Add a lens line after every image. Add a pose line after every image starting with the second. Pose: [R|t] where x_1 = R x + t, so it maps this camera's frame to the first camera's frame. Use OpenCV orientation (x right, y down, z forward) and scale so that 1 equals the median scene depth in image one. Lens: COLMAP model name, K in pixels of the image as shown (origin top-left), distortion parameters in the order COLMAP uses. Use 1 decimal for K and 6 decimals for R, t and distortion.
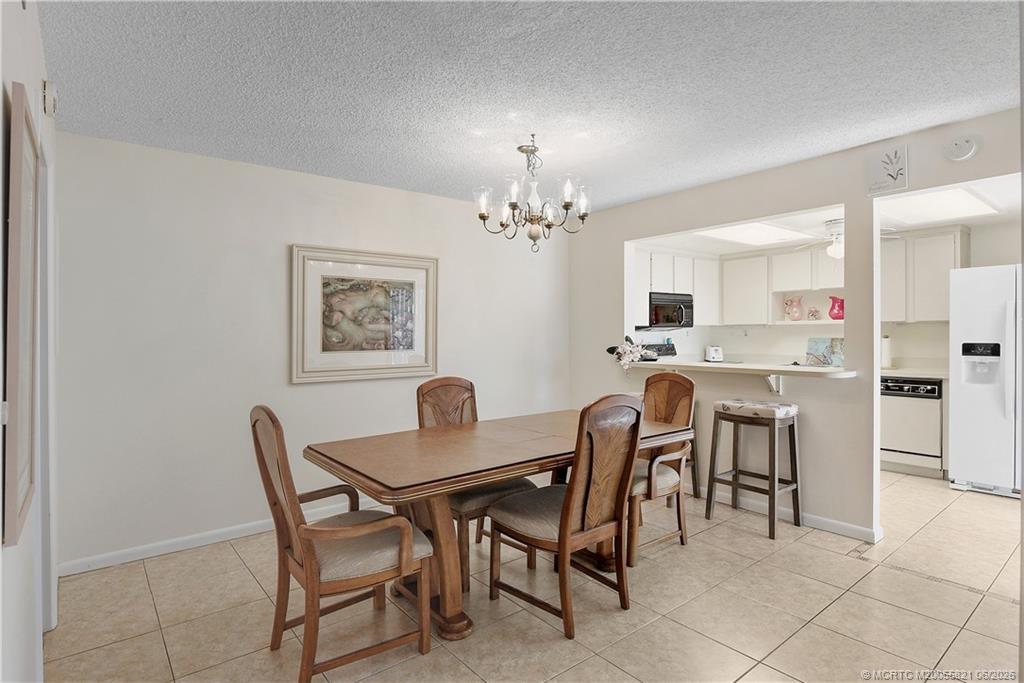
lens RADIAL K [[524.8, 0, 514.4], [0, 524.8, 349.4], [0, 0, 1]] dist [0.000587, -0.001715]
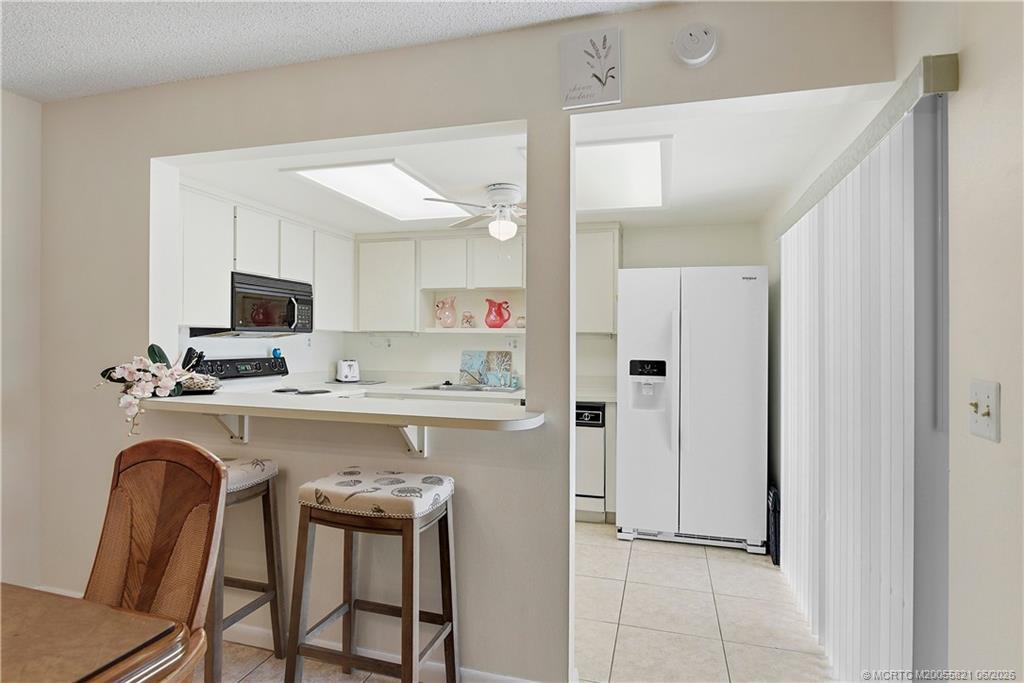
lens RADIAL K [[524.8, 0, 512.6], [0, 524.8, 349.3], [0, 0, 1]] dist [0.000587, -0.001715]
pose [[0.815139, 0.009883, 0.579182, 0.221672], [-0.001205, 0.999881, -0.015366, -0.015168], [-0.579265, 0.011828, 0.815054, 0.421089]]
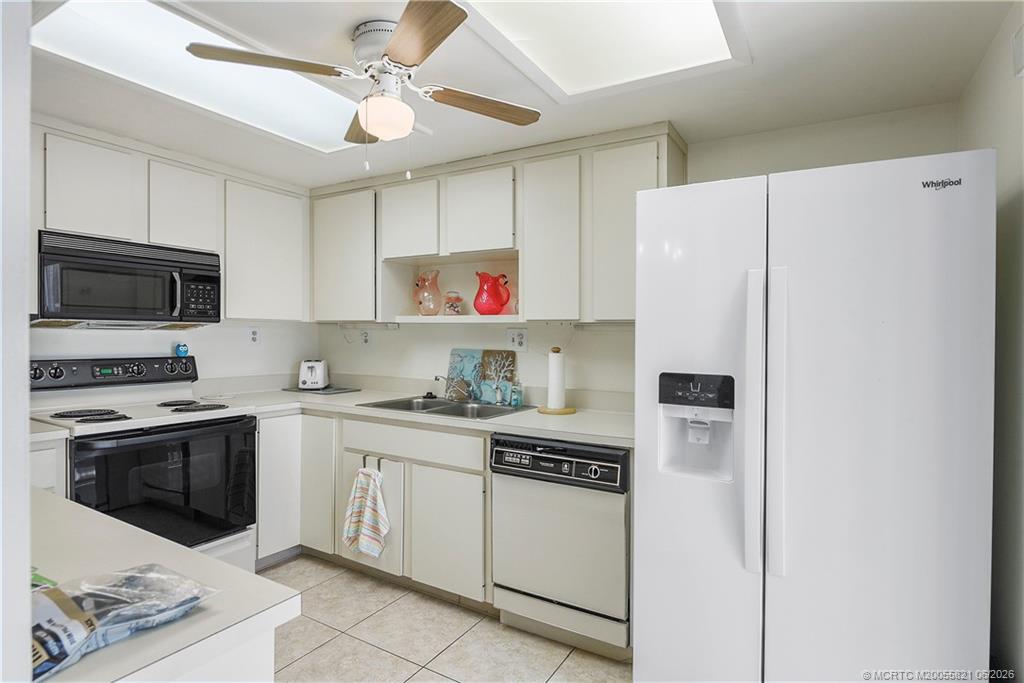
lens RADIAL K [[524.8, 0, 515.3], [0, 524.8, 344.2], [0, 0, 1]] dist [0.000587, -0.001715]
pose [[0.933073, 0.016026, 0.359330, 0.578546], [-0.011444, 0.999824, -0.014877, -0.025565], [-0.359505, 0.009769, 0.933092, 0.634017]]
